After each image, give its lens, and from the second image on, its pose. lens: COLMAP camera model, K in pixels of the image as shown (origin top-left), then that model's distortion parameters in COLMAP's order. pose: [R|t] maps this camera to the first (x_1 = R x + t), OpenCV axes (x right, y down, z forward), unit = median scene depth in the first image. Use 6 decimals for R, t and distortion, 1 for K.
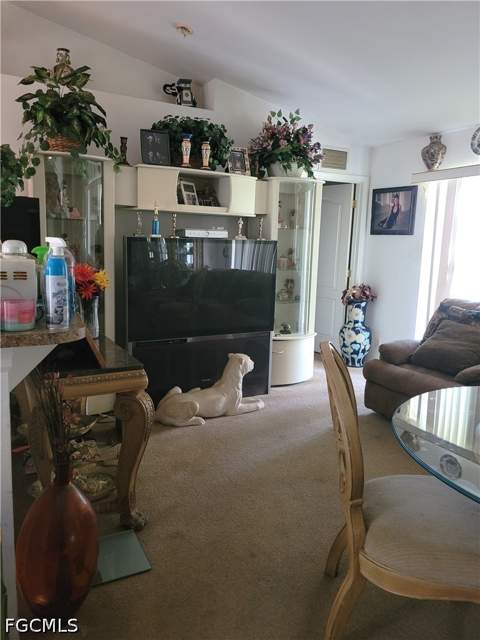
lens RADIAL K [[463.8, 0, 235.8], [0, 463.8, 319.1], [0, 0, 1]] dist [0.044829, -0.025228]
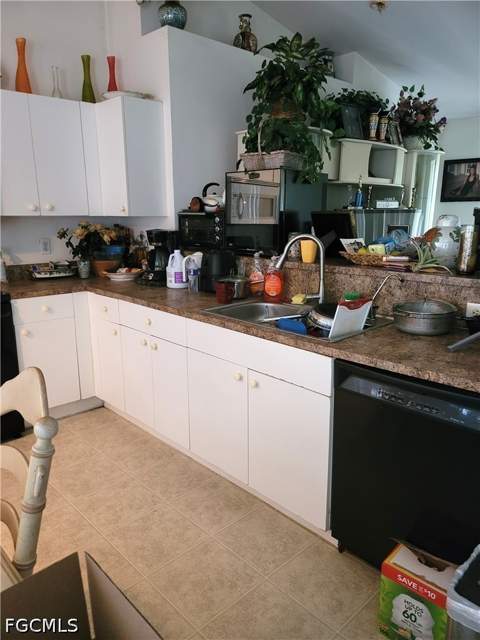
lens RADIAL K [[463.8, 0, 242.8], [0, 463.8, 323.1], [0, 0, 1]] dist [0.044829, -0.025228]
pose [[0.963933, -0.087754, 0.251263, -0.580150], [0.069459, 0.994308, 0.080793, -0.018986], [-0.256922, -0.060427, 0.964541, 0.026937]]
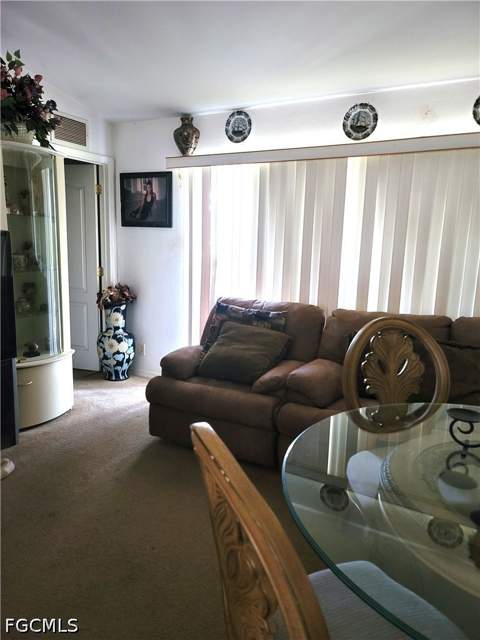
lens RADIAL K [[463.8, 0, 235.0], [0, 463.8, 323.2], [0, 0, 1]] dist [0.044829, -0.025228]
pose [[0.843096, -0.096054, 0.529115, -0.010997], [0.084987, 0.995353, 0.045275, -0.028605], [-0.531005, 0.006797, 0.847341, 0.192948]]
